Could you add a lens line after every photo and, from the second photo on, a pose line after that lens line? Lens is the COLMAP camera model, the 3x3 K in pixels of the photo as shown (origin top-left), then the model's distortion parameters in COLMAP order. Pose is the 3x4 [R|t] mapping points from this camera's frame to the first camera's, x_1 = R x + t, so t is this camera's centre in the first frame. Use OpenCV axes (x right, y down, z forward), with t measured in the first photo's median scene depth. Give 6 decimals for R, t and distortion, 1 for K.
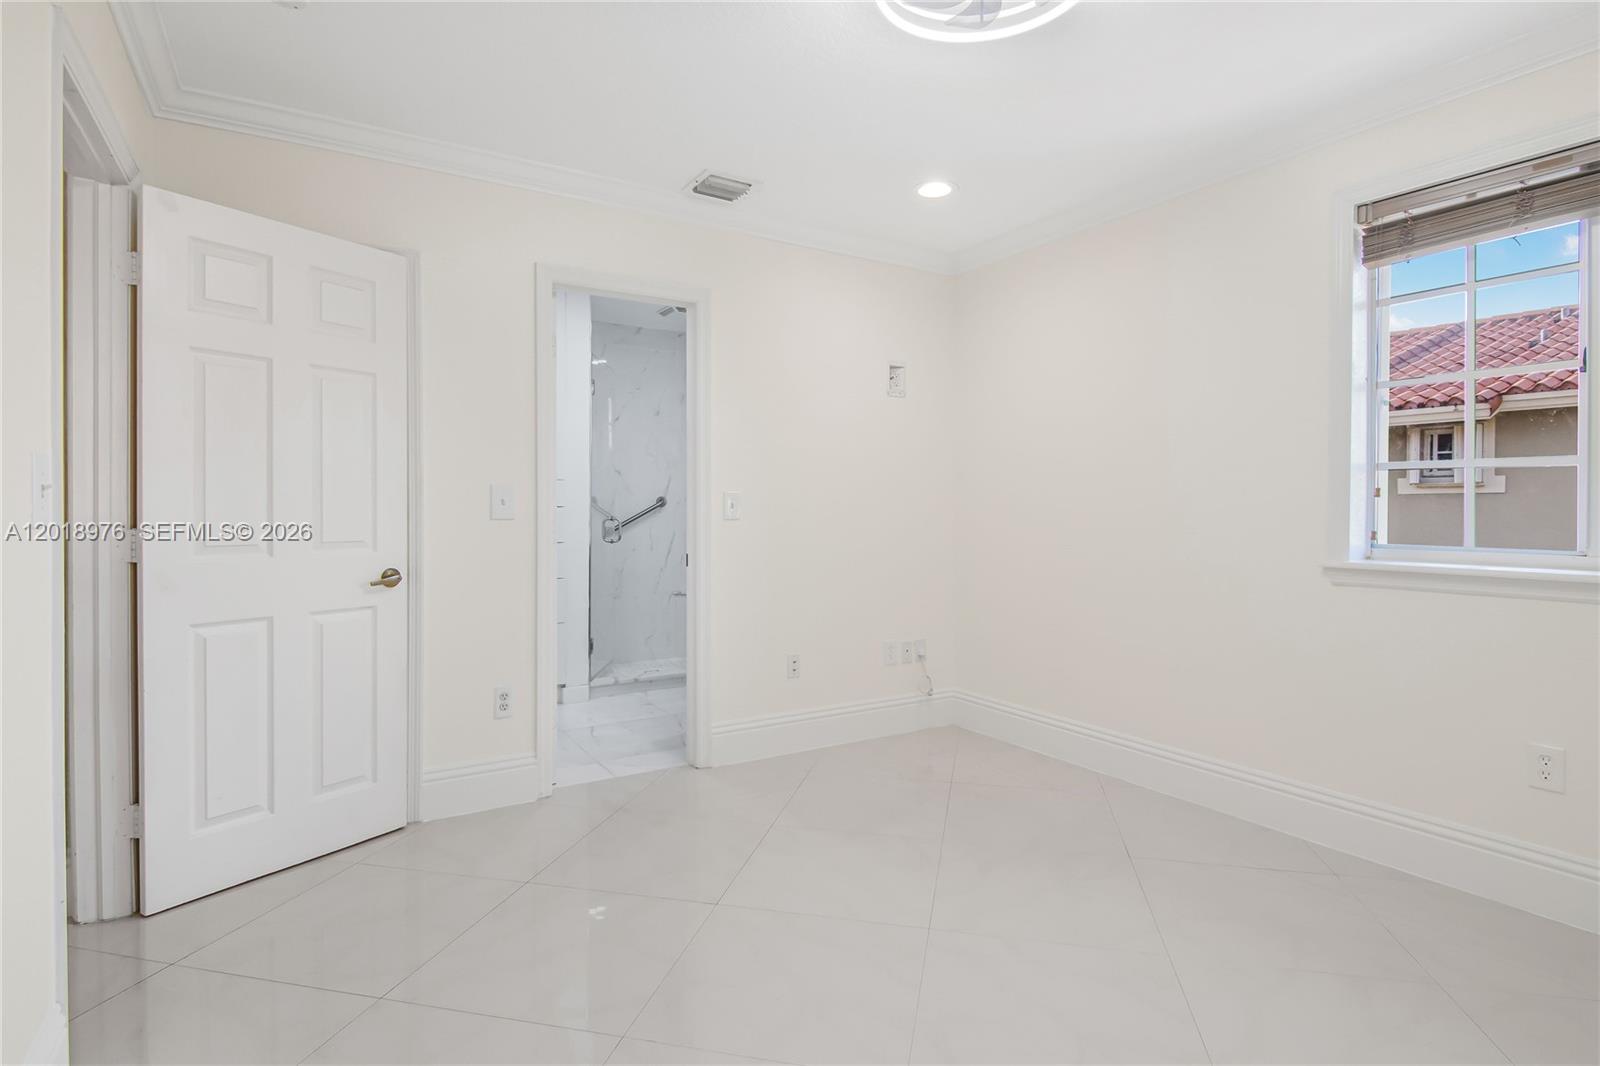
lens RADIAL K [[813.3, 0, 798.0], [0, 813.3, 528.7], [0, 0, 1]] dist [0.006582, -0.008892]
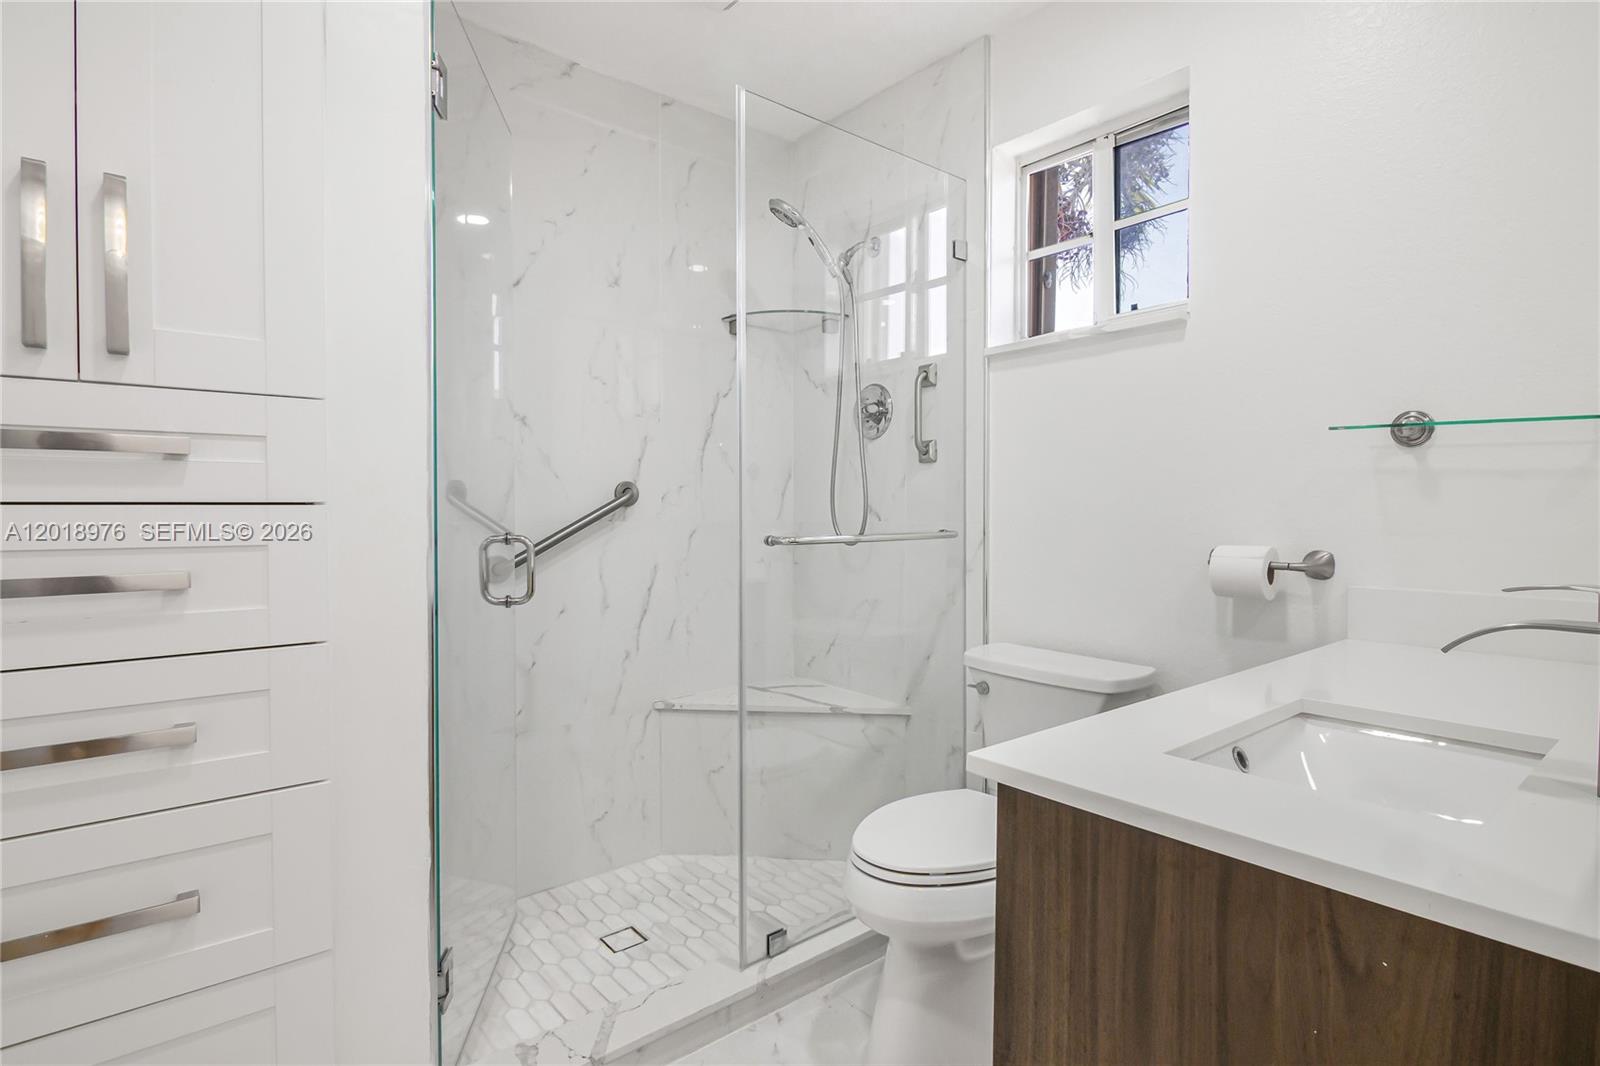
lens RADIAL K [[813.3, 0, 796.4], [0, 813.3, 539.3], [0, 0, 1]] dist [0.006582, -0.008892]
pose [[0.991320, -0.008308, 0.131210, -0.140784], [0.008090, 0.999965, 0.002197, -0.010340], [-0.131224, -0.001116, 0.991352, 0.590295]]
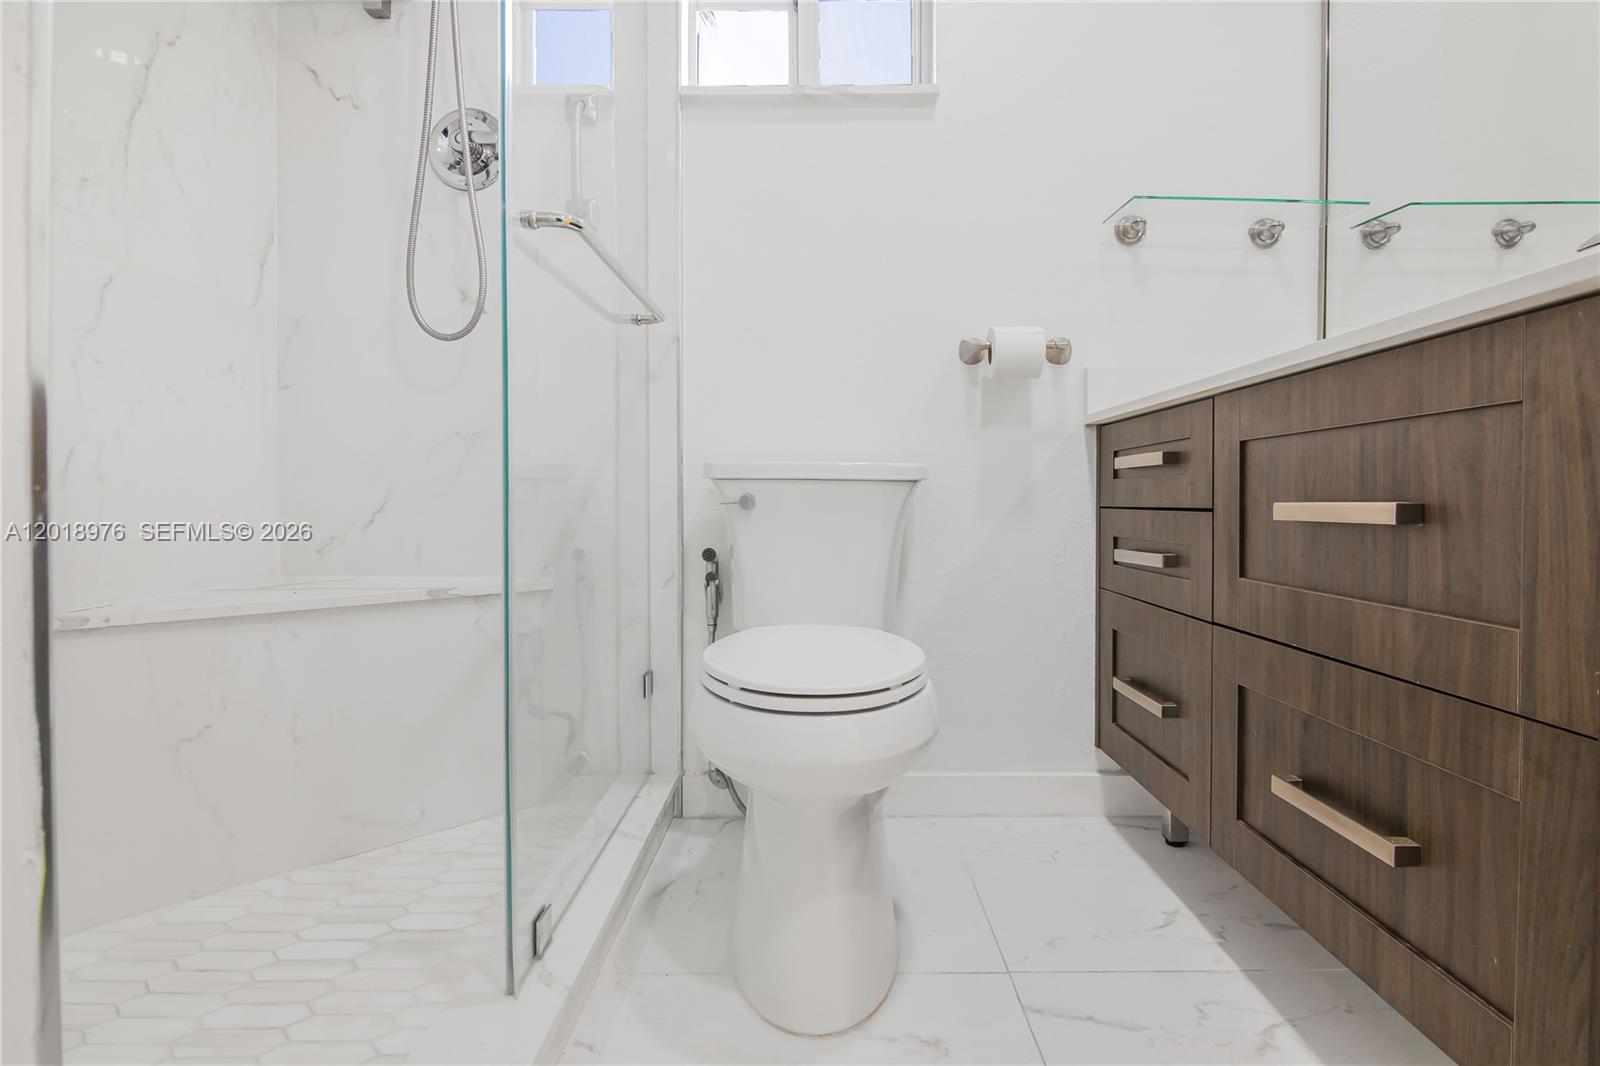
lens RADIAL K [[813.3, 0, 799.0], [0, 813.3, 530.6], [0, 0, 1]] dist [0.006582, -0.008892]
pose [[0.521386, -0.025225, 0.852948, -0.236600], [0.028314, 0.999524, 0.012252, 0.060992], [-0.852851, 0.017762, 0.521852, 0.769043]]
